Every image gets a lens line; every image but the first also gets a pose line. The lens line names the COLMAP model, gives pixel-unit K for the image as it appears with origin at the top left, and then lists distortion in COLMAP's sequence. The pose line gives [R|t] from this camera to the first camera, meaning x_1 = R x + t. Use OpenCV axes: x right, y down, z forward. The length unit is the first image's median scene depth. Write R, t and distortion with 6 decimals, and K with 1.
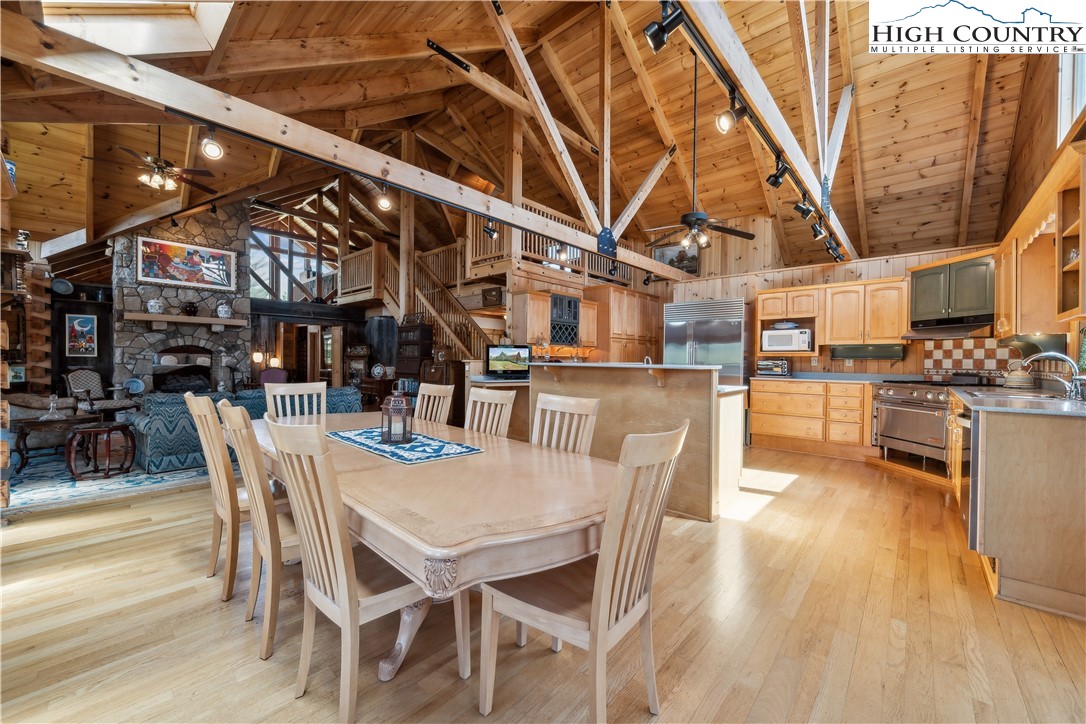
lens RADIAL K [[416.7, 0, 543.0], [0, 416.7, 362.0], [0, 0, 1]] dist [-0.000493, -0.000027]
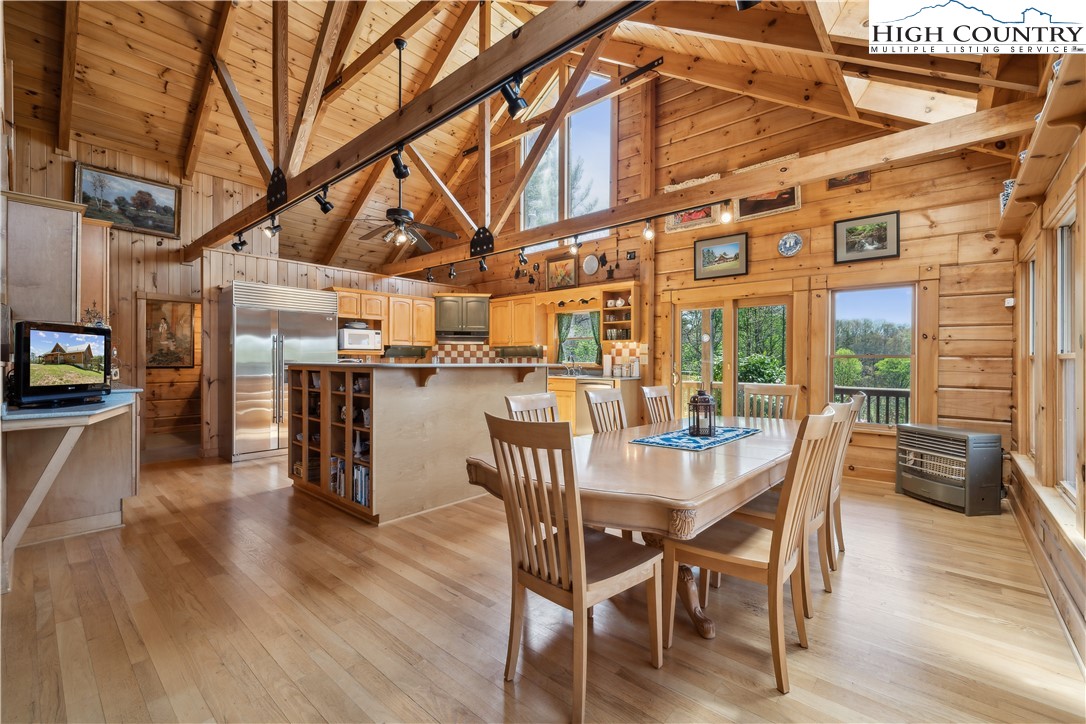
lens RADIAL K [[455.0, 0, 545.3], [0, 455.0, 363.6], [0, 0, 1]] dist [-0.000968, -0.000404]
pose [[-0.022204, -0.016807, 0.999612, -0.670287], [0.004926, 0.999845, 0.016920, -0.009440], [-0.999741, 0.005300, -0.022118, 0.649215]]
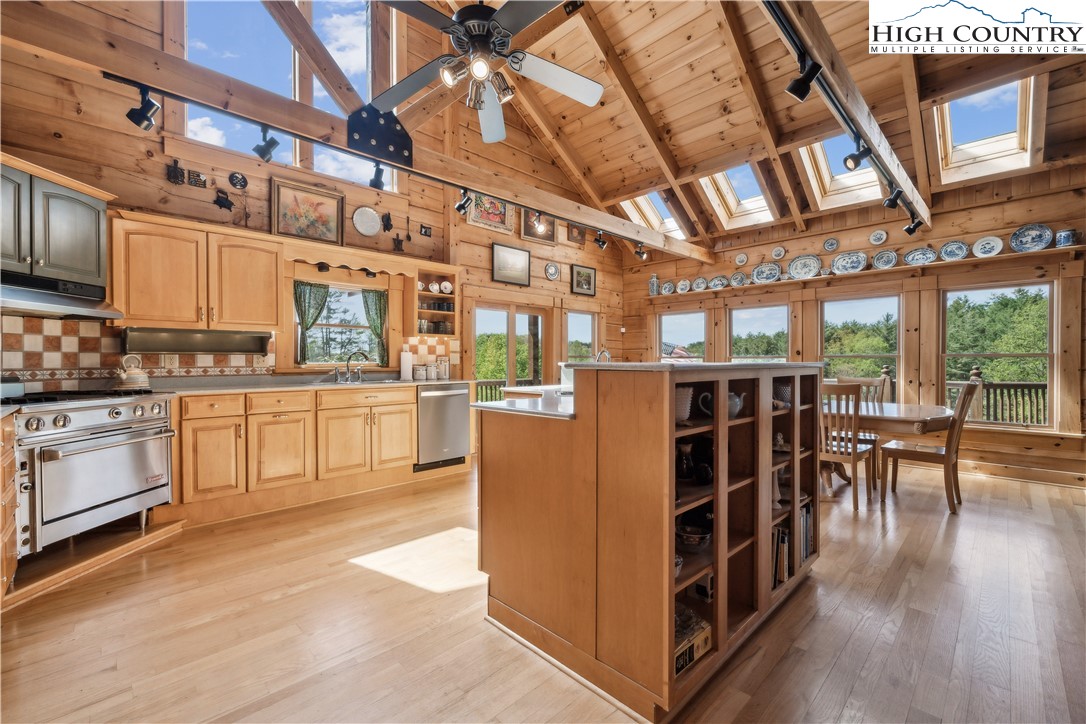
lens RADIAL K [[453.2, 0, 543.0], [0, 453.2, 362.0], [0, 0, 1]] dist [-0.000692, -0.000798]
pose [[-0.998185, -0.010600, 0.059279, 0.255055], [-0.009831, 0.999864, 0.013248, -0.006273], [-0.059412, 0.012641, -0.998154, 1.386578]]
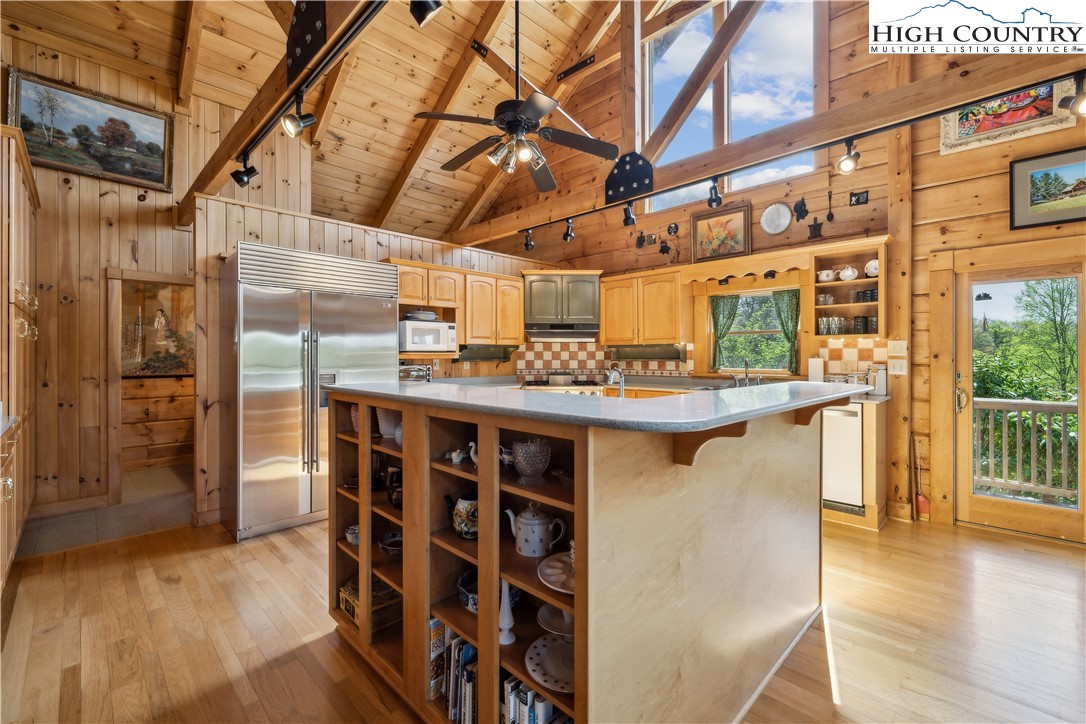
lens RADIAL K [[465.0, 0, 545.6], [0, 465.0, 357.0], [0, 0, 1]] dist [-0.002145, 0.000063]
pose [[0.043156, -0.013012, 0.998984, -0.237863], [0.010556, 0.999865, 0.012568, -0.028829], [-0.999013, 0.010003, 0.043288, 0.887322]]
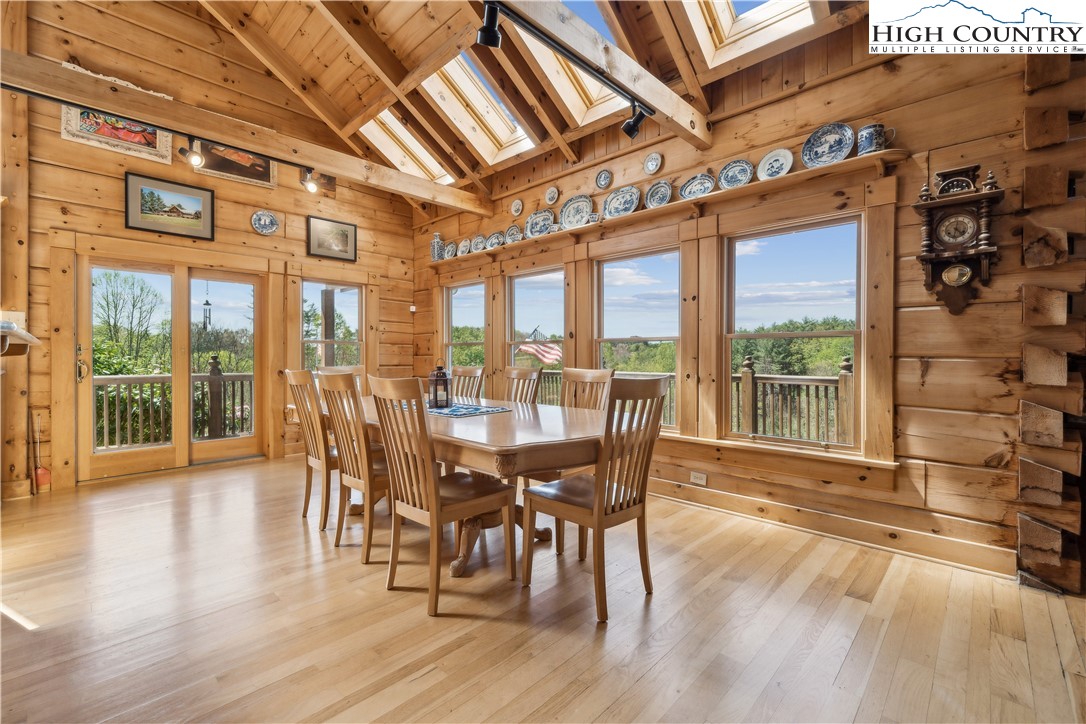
lens RADIAL K [[465.0, 0, 545.6], [0, 465.0, 357.0], [0, 0, 1]] dist [-0.002145, 0.000063]
pose [[-0.999497, -0.014573, 0.028163, -0.298634], [-0.014259, 0.999834, 0.011309, 0.009282], [-0.028323, 0.010902, -0.999539, 1.035842]]
